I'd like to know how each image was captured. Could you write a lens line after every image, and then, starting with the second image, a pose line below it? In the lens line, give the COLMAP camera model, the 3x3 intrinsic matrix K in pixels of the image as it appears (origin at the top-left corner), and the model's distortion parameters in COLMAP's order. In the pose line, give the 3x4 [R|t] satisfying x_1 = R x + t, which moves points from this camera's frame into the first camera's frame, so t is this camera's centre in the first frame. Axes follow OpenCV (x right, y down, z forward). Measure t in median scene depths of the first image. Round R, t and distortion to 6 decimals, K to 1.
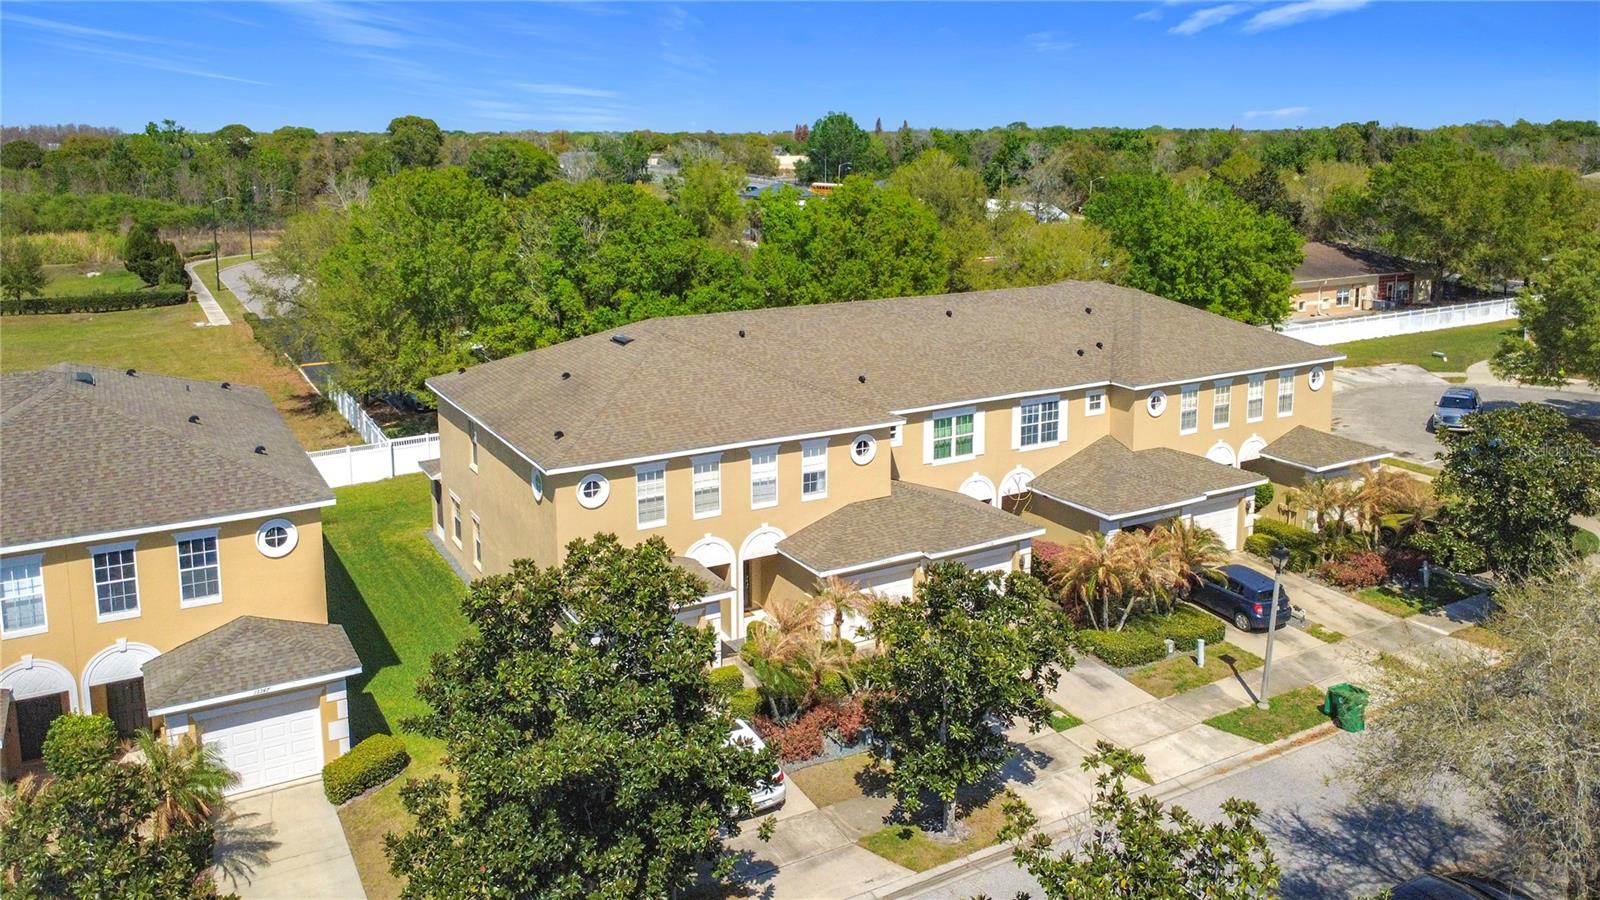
lens RADIAL K [[1168.2, 0, 796.1], [0, 1168.2, 446.4], [0, 0, 1]] dist [0.002590, -0.003894]
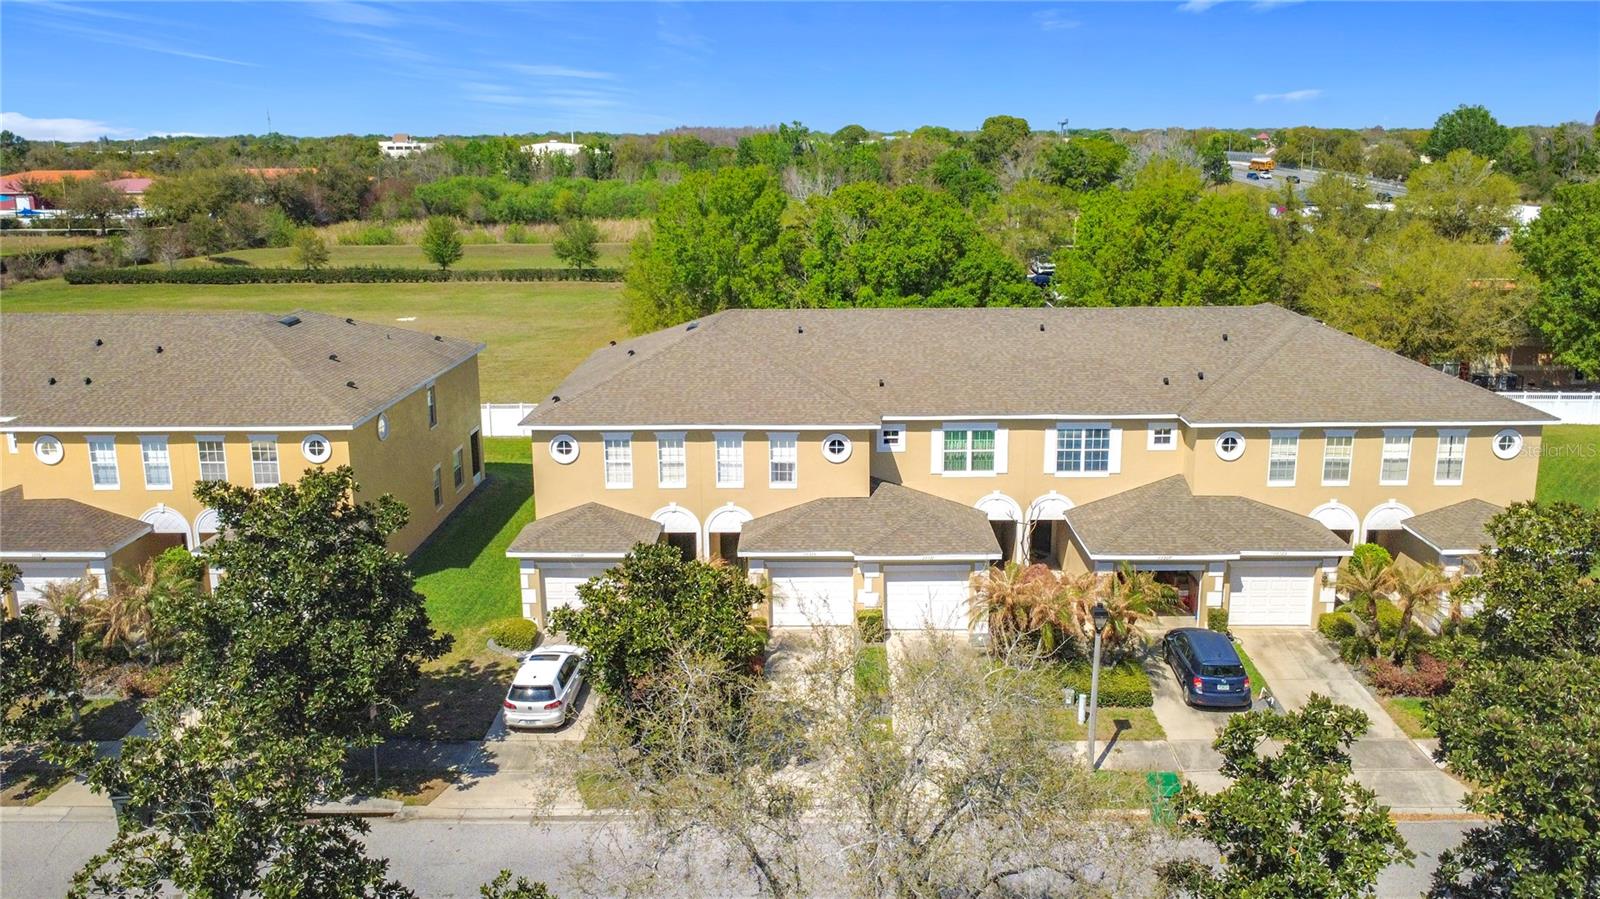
lens RADIAL K [[1168.2, 0, 811.2], [0, 1168.2, 453.8], [0, 0, 1]] dist [0.002590, -0.003894]
pose [[0.865950, 0.128745, -0.483276, 0.474168], [-0.124570, 0.991368, 0.040892, -0.028090], [0.484369, 0.024791, 0.874513, 0.071733]]
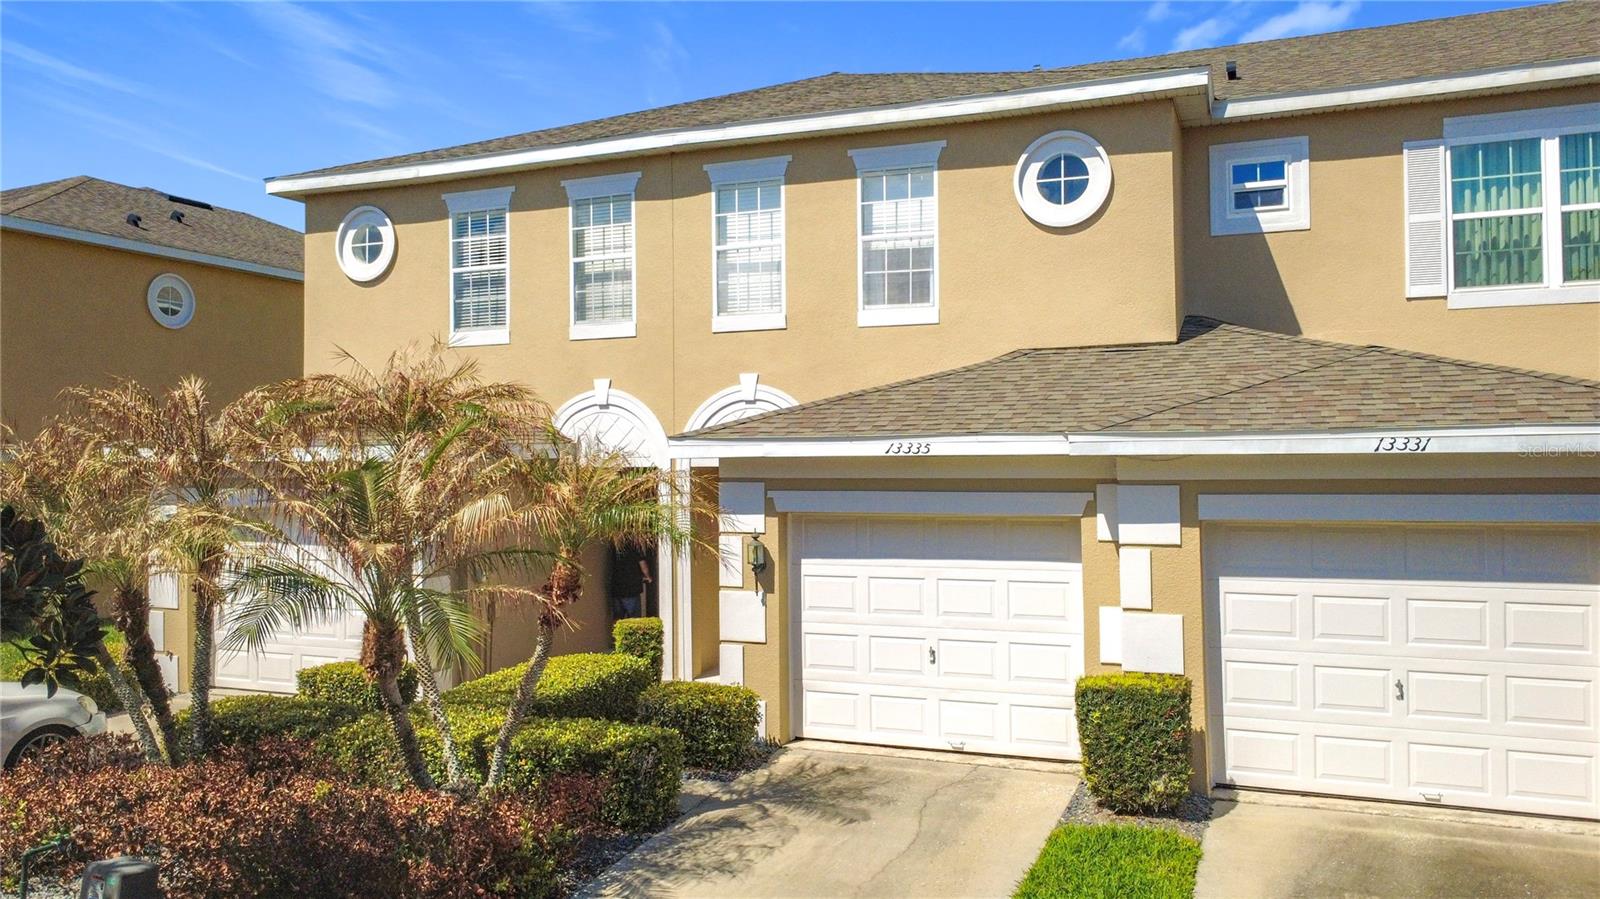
lens RADIAL K [[1168.2, 0, 803.9], [0, 1168.2, 453.8], [0, 0, 1]] dist [0.002590, -0.003894]
pose [[0.627191, -0.002733, -0.778861, 0.231145], [-0.194753, 0.967678, -0.160223, 0.123766], [0.754124, 0.252176, 0.606386, 0.676074]]
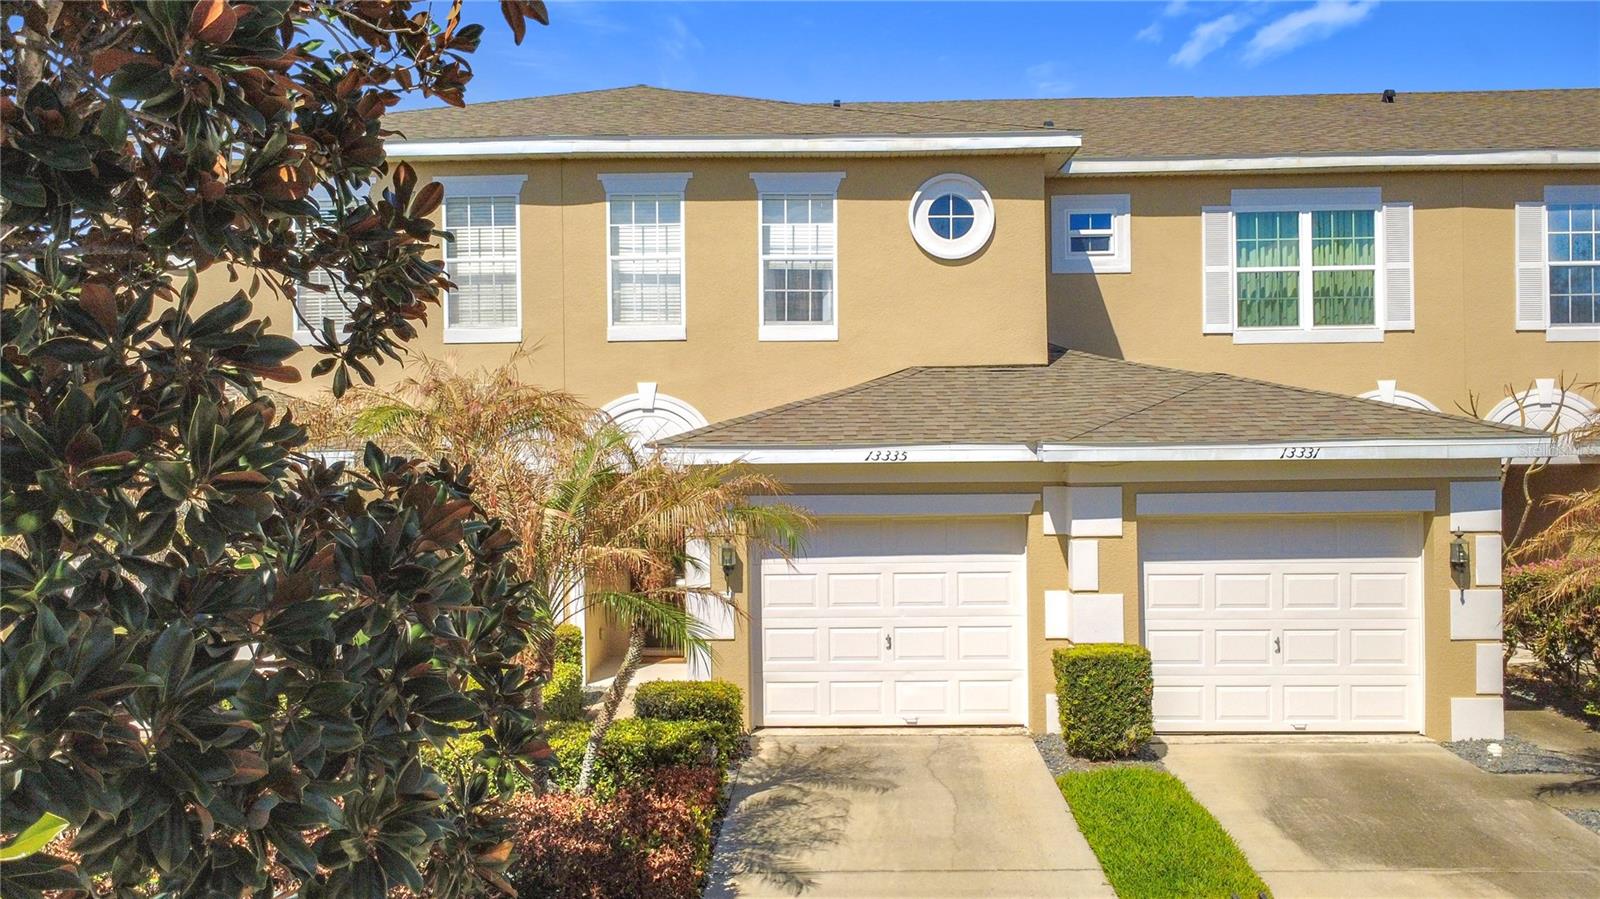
lens RADIAL K [[1168.2, 0, 810.6], [0, 1168.2, 481.5], [0, 0, 1]] dist [0.002590, -0.003894]
pose [[0.857137, 0.005821, -0.515055, 0.181940], [-0.126514, 0.971684, -0.199560, 0.140484], [0.499309, 0.236212, 0.833603, 0.610481]]
